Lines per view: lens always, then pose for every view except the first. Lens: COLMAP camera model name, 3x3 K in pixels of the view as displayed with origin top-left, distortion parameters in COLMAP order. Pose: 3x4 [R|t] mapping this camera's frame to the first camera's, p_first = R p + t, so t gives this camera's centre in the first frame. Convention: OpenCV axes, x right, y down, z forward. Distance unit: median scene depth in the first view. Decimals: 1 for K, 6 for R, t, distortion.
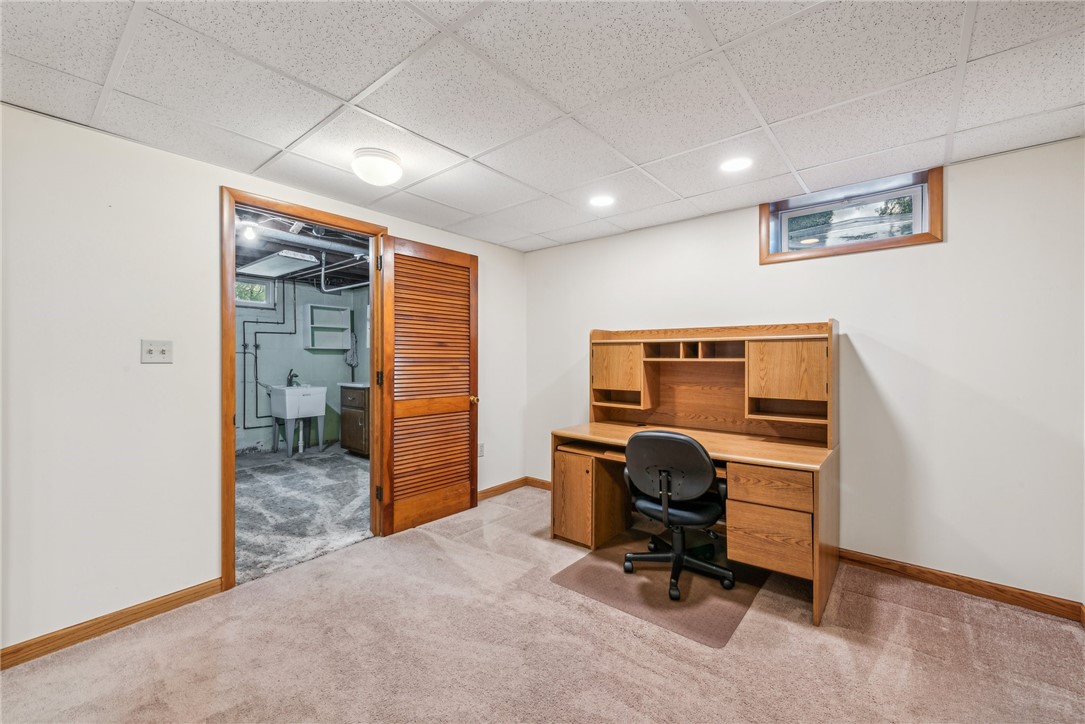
lens RADIAL K [[441.3, 0, 544.1], [0, 441.3, 362.3], [0, 0, 1]] dist [0.012811, -0.004383]
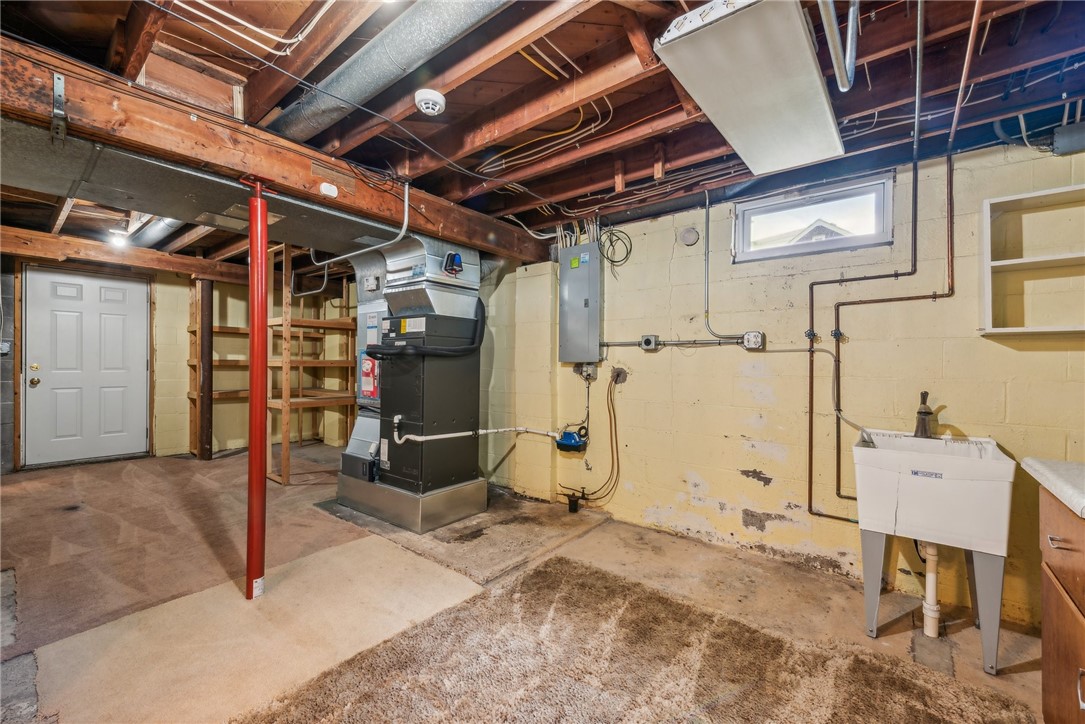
lens RADIAL K [[441.3, 0, 543.0], [0, 441.3, 363.8], [0, 0, 1]] dist [0.012811, -0.004383]
pose [[0.001832, 0.009465, -0.999954, -0.204161], [-0.008500, 0.999919, 0.009449, -0.009506], [0.999962, 0.008482, 0.001912, 0.696199]]
